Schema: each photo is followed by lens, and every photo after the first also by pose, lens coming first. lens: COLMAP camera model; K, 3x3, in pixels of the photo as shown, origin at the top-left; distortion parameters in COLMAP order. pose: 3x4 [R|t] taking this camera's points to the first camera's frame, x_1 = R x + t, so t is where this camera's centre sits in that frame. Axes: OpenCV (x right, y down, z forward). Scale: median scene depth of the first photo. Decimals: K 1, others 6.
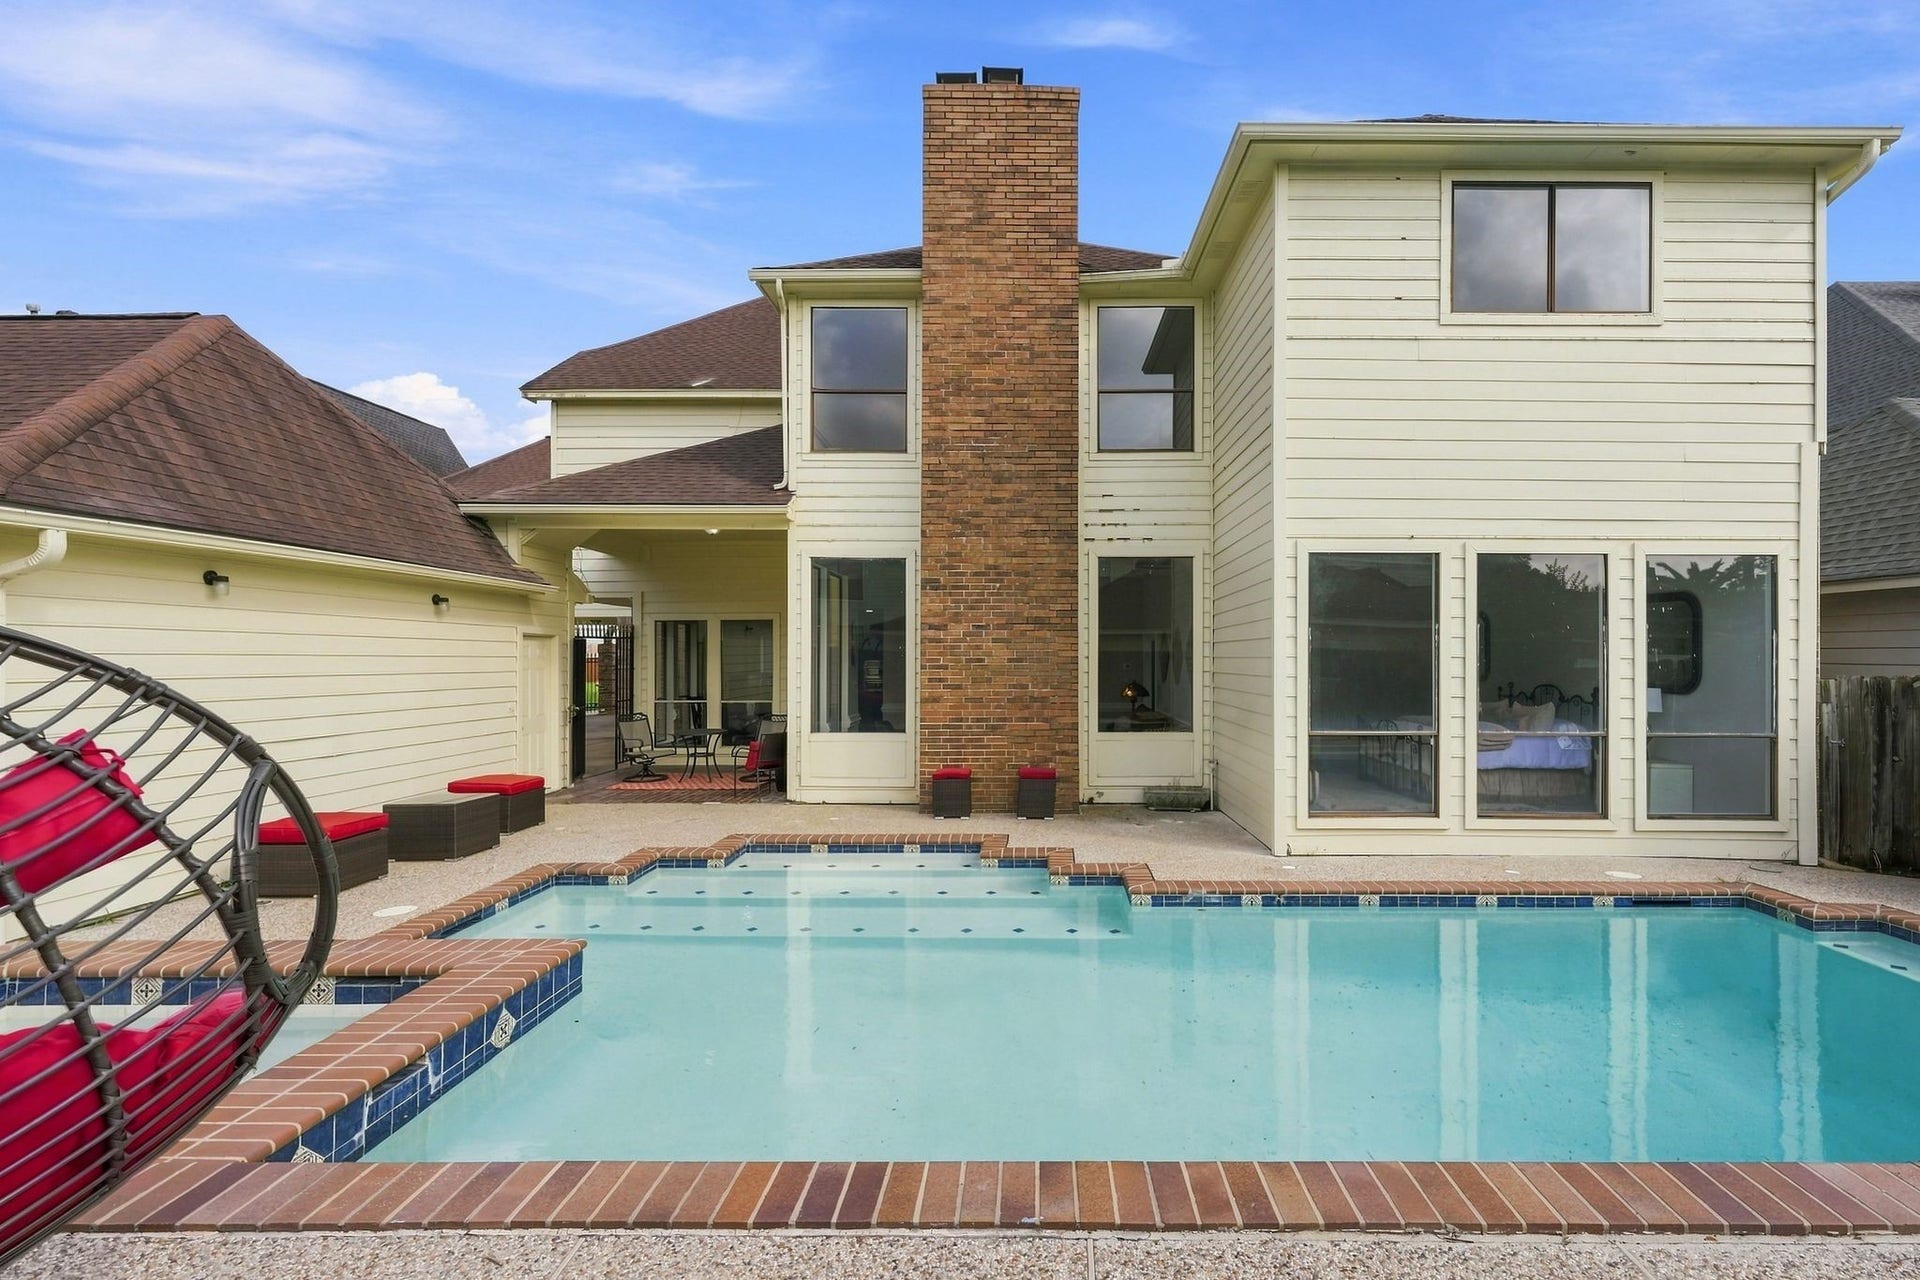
lens RADIAL K [[881.6, 0, 960.0], [0, 881.6, 640.0], [0, 0, 1]] dist [-0.002465, 0.000563]
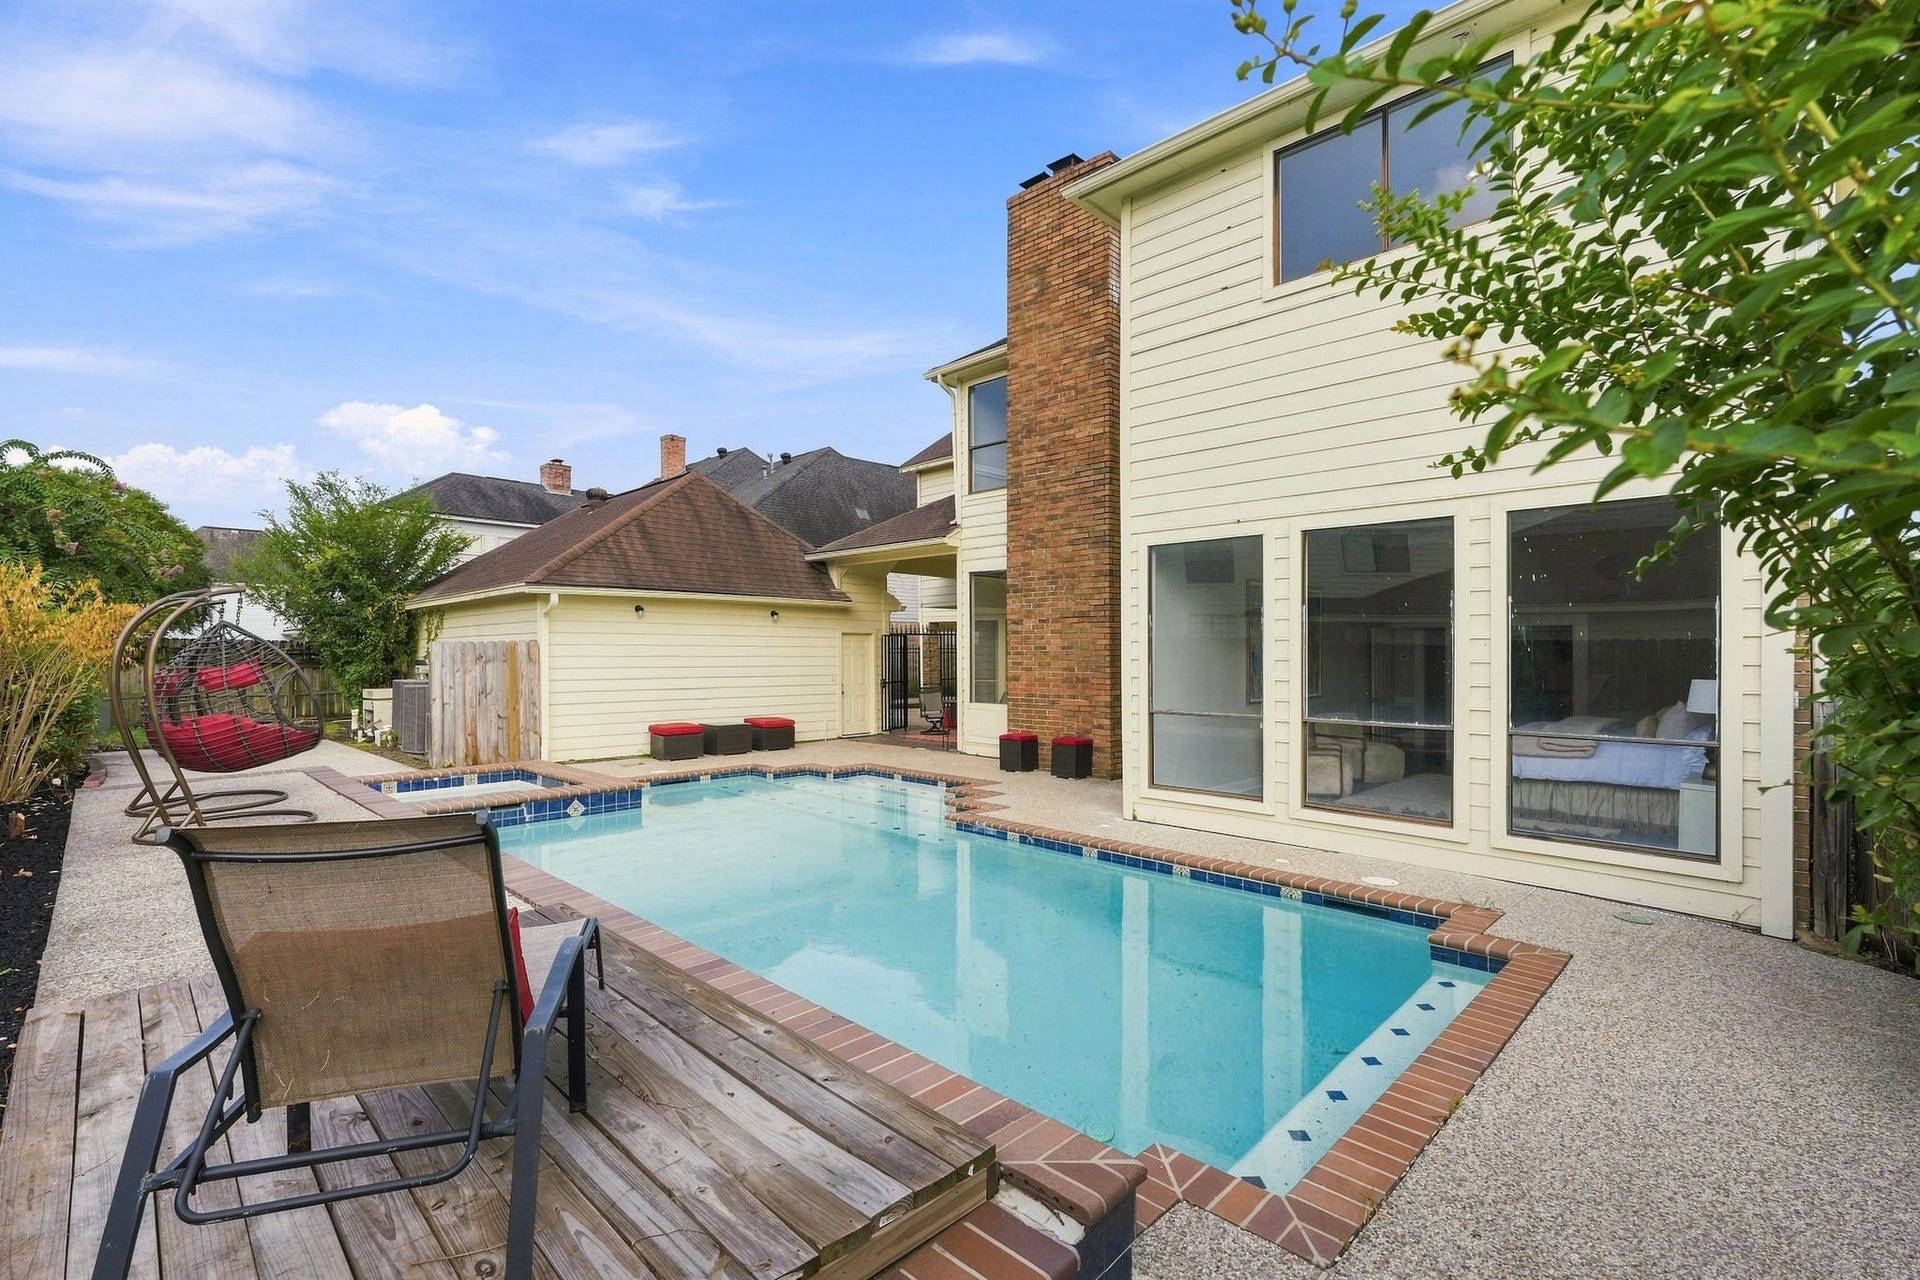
lens RADIAL K [[851.3, 0, 960.0], [0, 851.3, 640.0], [0, 0, 1]] dist [0.000955, -0.000192]
pose [[0.711033, -0.012029, -0.703056, 0.781056], [0.013641, 0.999901, -0.003312, 0.014342], [0.703027, -0.007235, 0.711127, 0.066604]]
